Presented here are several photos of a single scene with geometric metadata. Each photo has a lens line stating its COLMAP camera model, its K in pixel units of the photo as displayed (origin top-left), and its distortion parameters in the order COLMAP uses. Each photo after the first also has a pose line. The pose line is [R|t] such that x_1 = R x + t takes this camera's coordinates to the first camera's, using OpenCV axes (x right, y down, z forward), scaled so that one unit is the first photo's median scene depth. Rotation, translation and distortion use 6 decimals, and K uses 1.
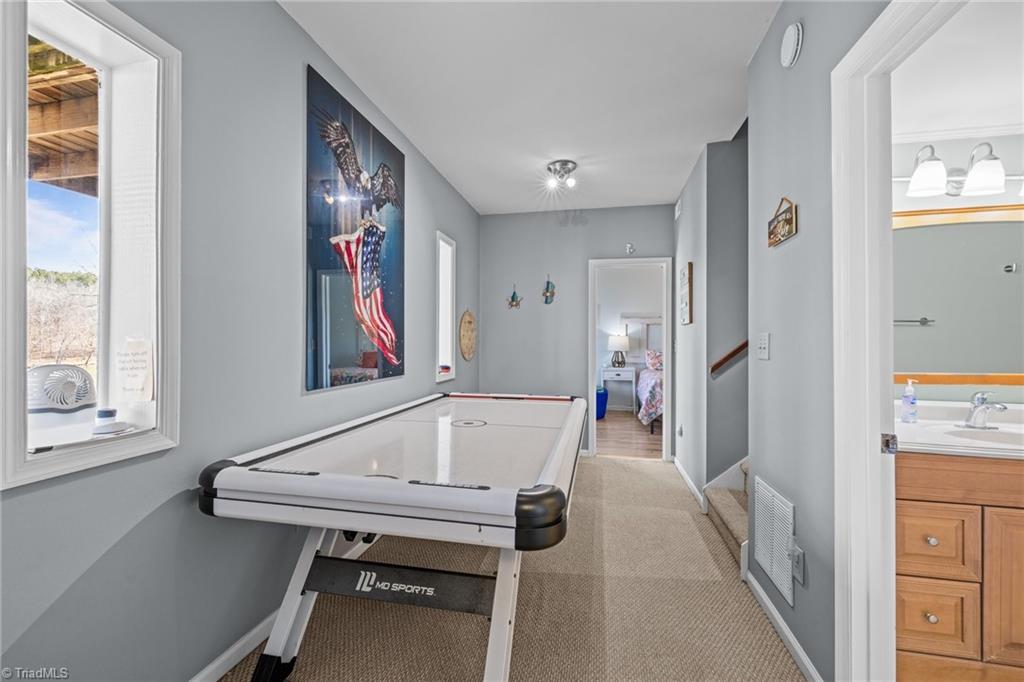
lens RADIAL K [[440.4, 0, 503.5], [0, 440.4, 340.9], [0, 0, 1]] dist [0.000533, 0.000026]
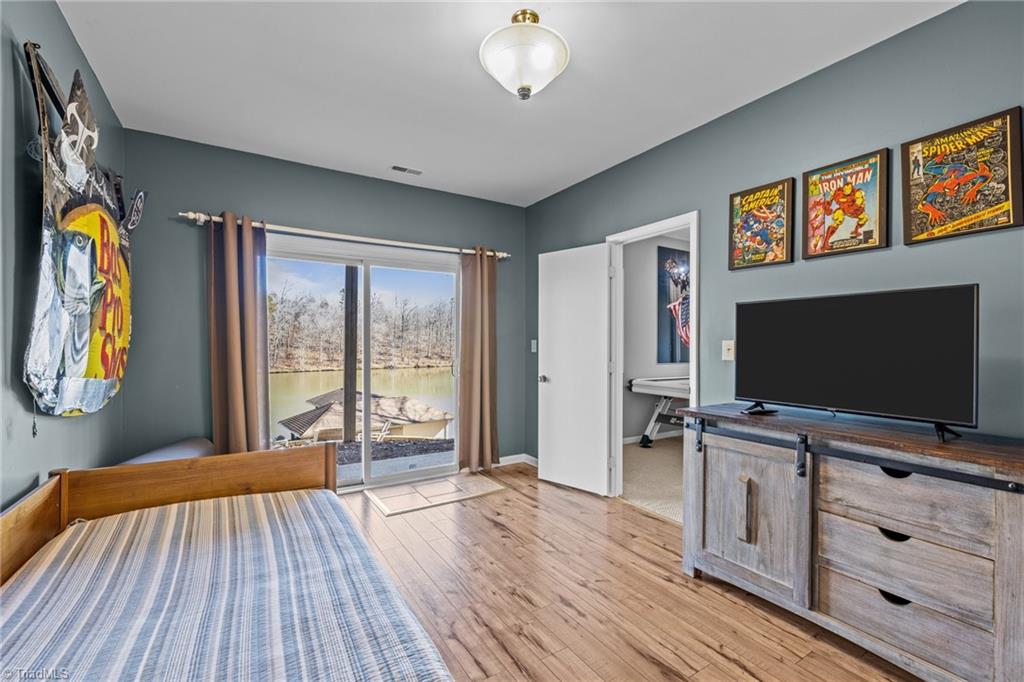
lens RADIAL K [[440.4, 0, 507.0], [0, 440.4, 343.6], [0, 0, 1]] dist [0.000533, 0.000026]
pose [[0.704274, 0.000276, -0.709928, 1.310162], [0.002383, 0.999993, 0.002752, -0.037812], [0.709924, -0.003630, 0.704269, -2.493213]]
